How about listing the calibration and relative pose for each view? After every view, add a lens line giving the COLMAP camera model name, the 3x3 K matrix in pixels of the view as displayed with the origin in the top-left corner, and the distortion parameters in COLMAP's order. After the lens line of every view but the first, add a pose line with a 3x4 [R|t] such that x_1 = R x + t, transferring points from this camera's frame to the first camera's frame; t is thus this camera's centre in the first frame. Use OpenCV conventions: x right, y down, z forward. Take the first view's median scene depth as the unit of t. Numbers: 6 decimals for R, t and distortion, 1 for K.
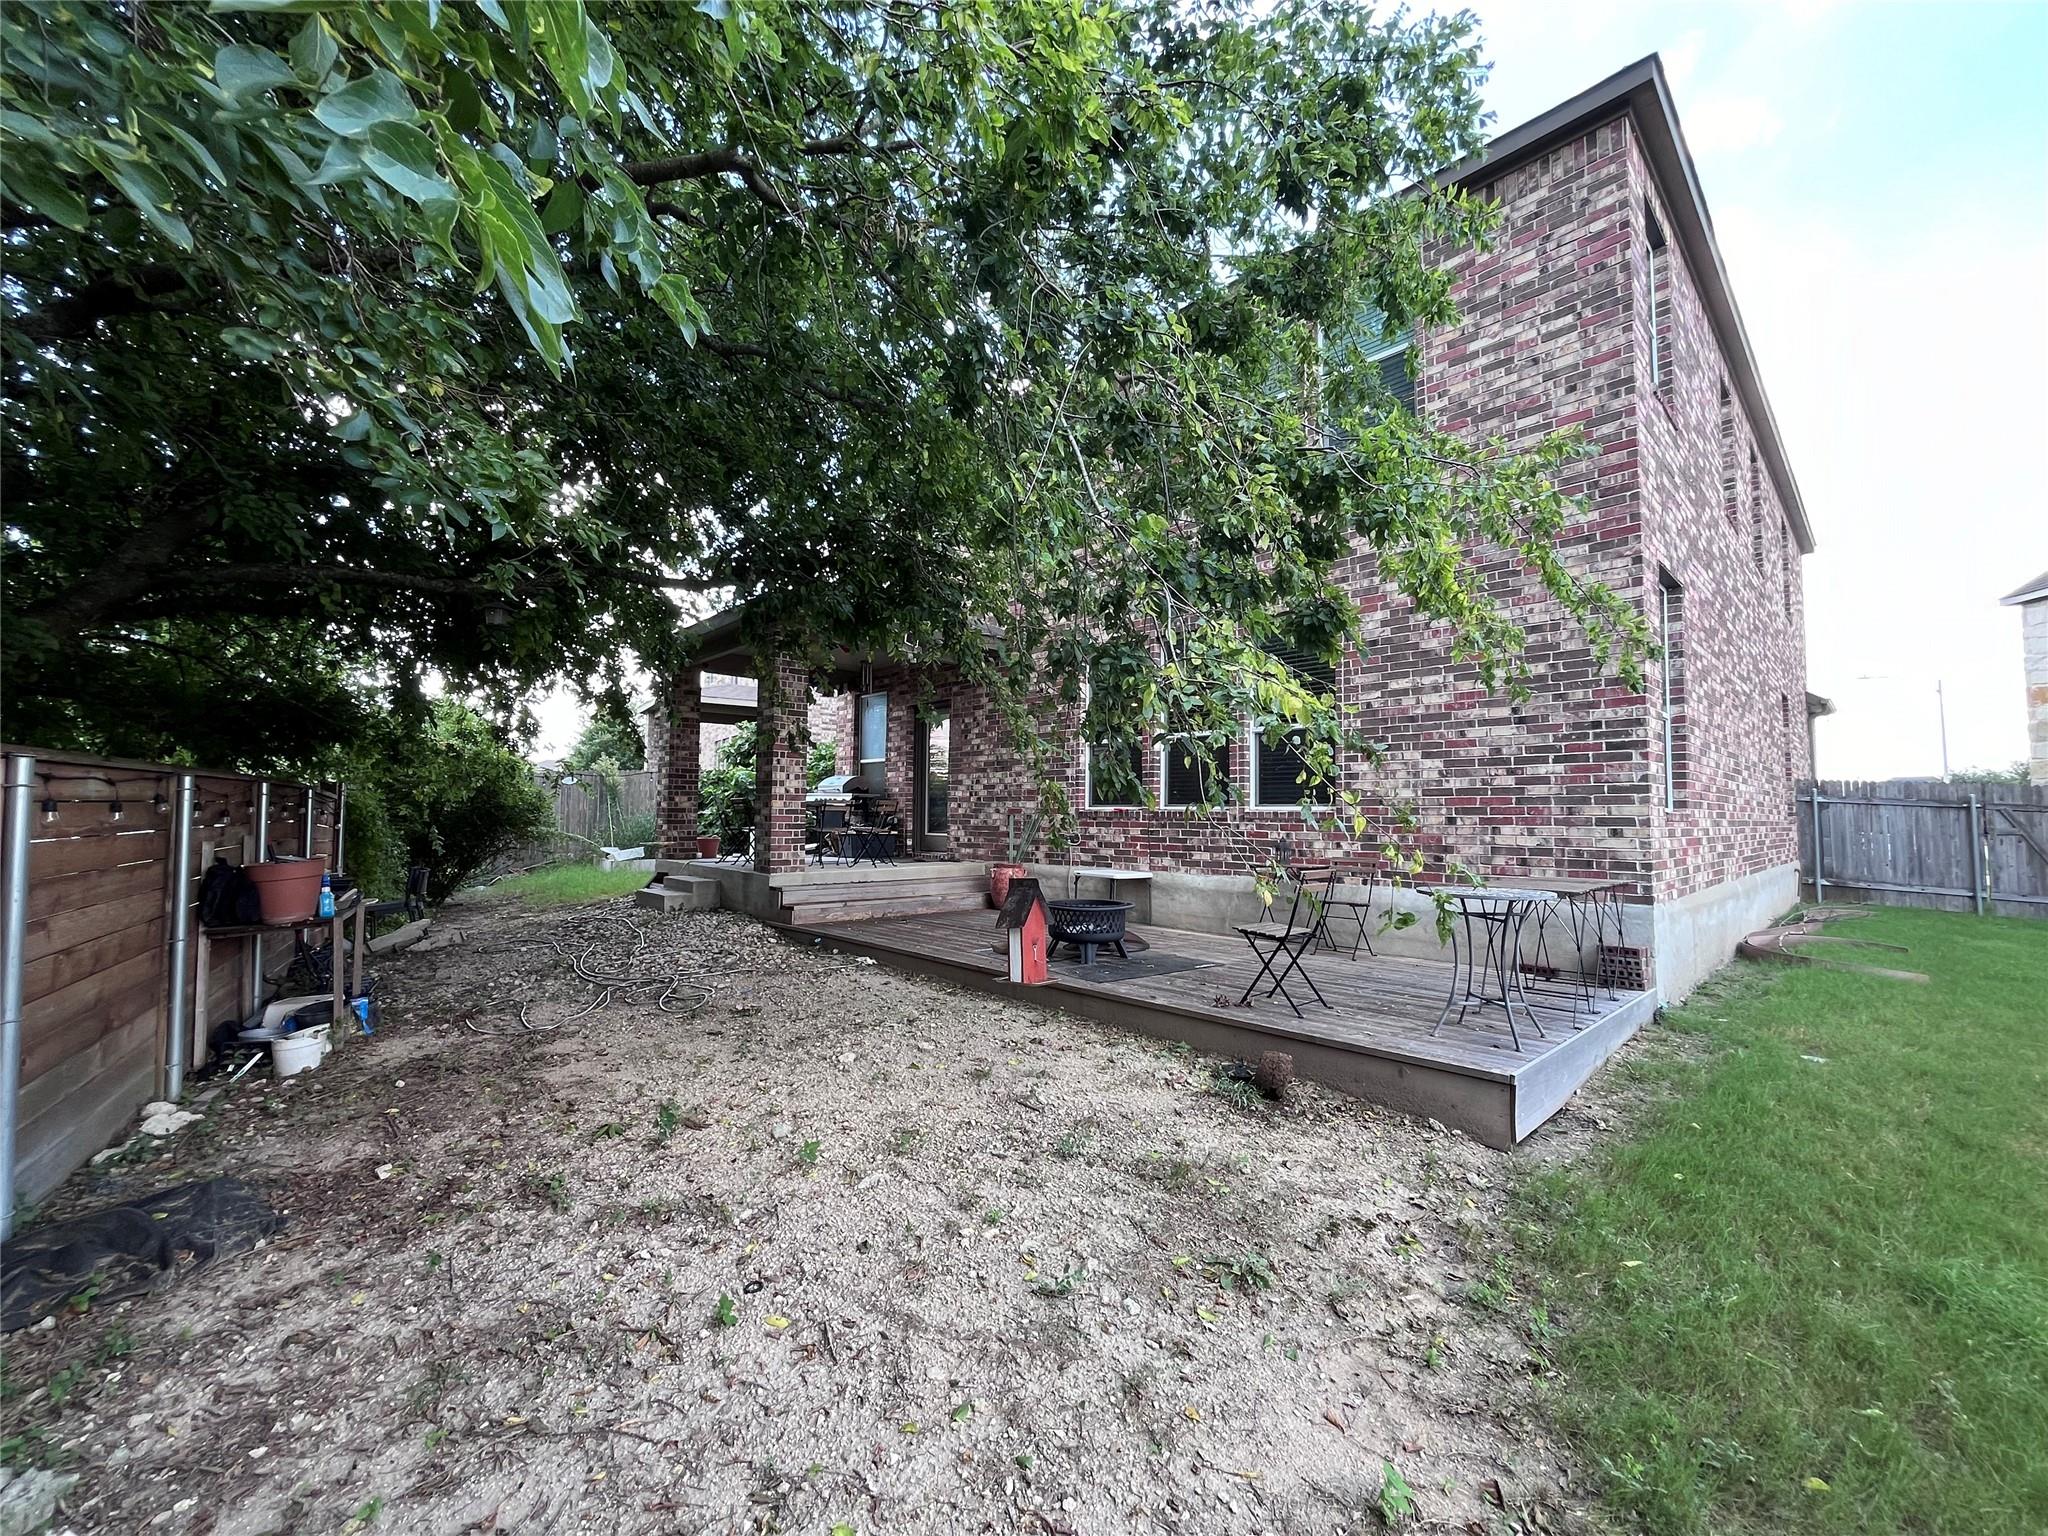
lens RADIAL K [[821.1, 0, 1028.2], [0, 821.1, 771.7], [0, 0, 1]] dist [-0.000447, -0.000108]
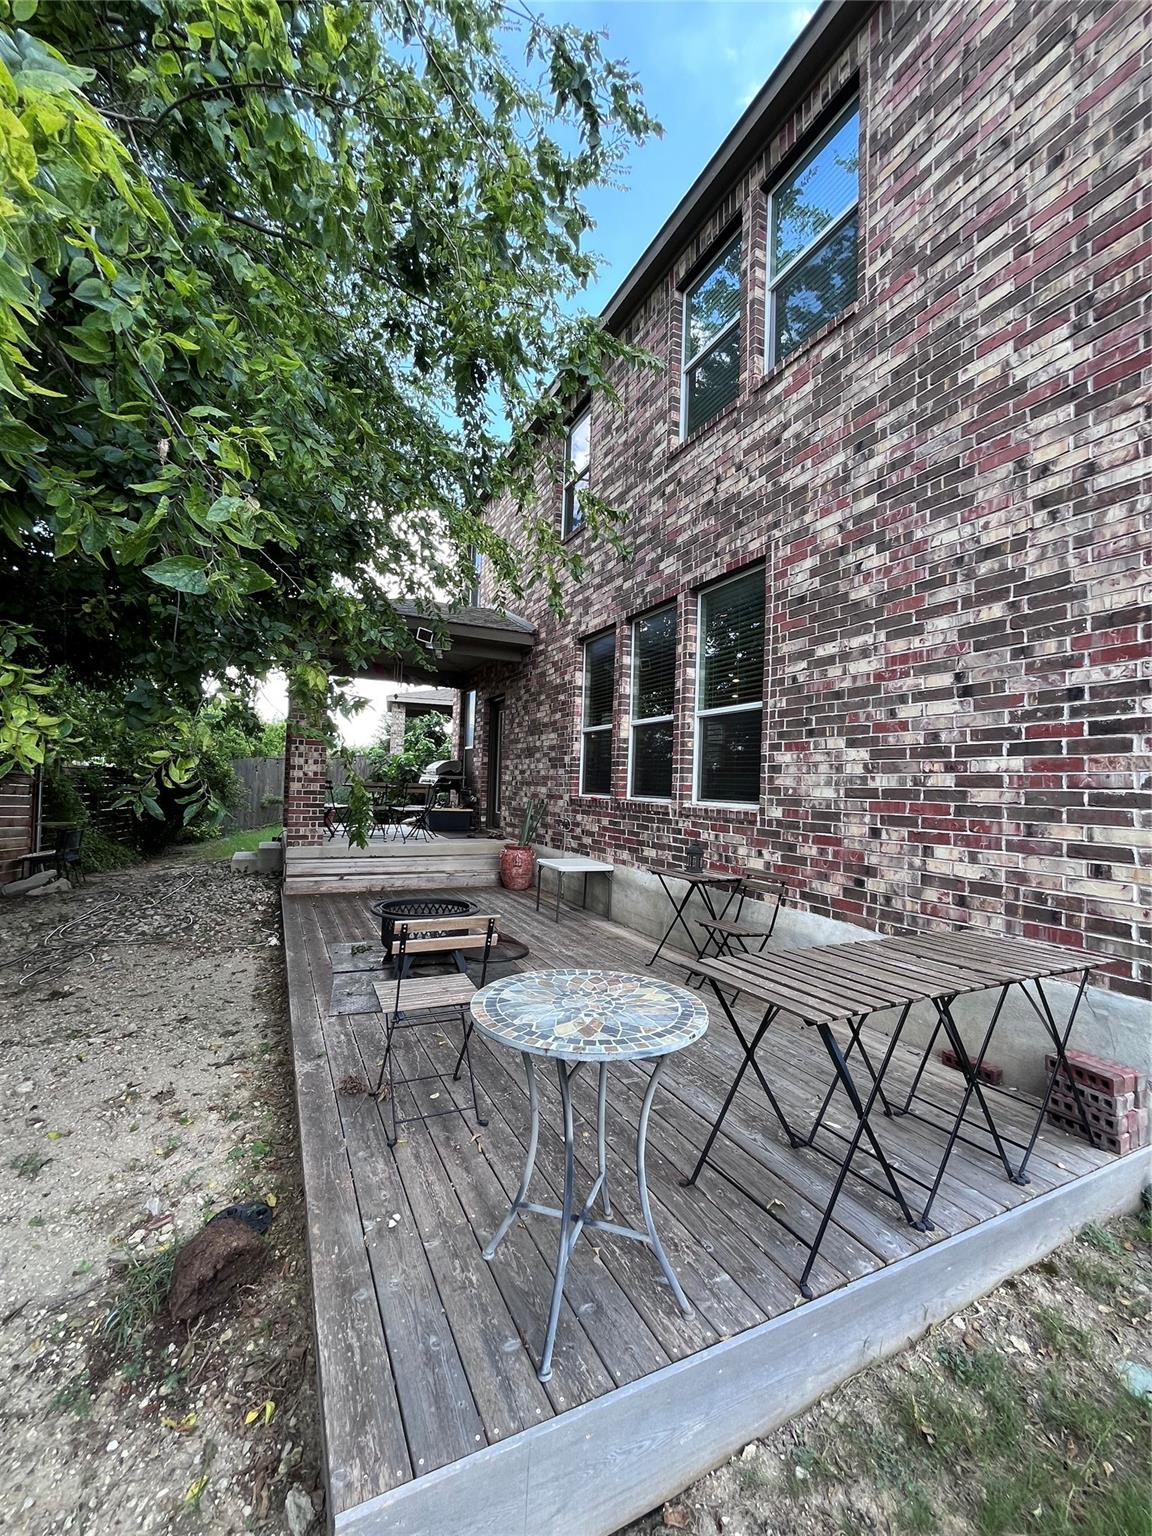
lens RADIAL K [[619.1, 0, 573.5], [0, 619.1, 770.3], [0, 0, 1]] dist [-0.003191, 0.000241]
pose [[0.956081, 0.013542, -0.292788, 0.411366], [-0.006411, 0.999659, 0.025302, -0.007912], [0.293031, -0.022314, 0.955842, 0.389914]]
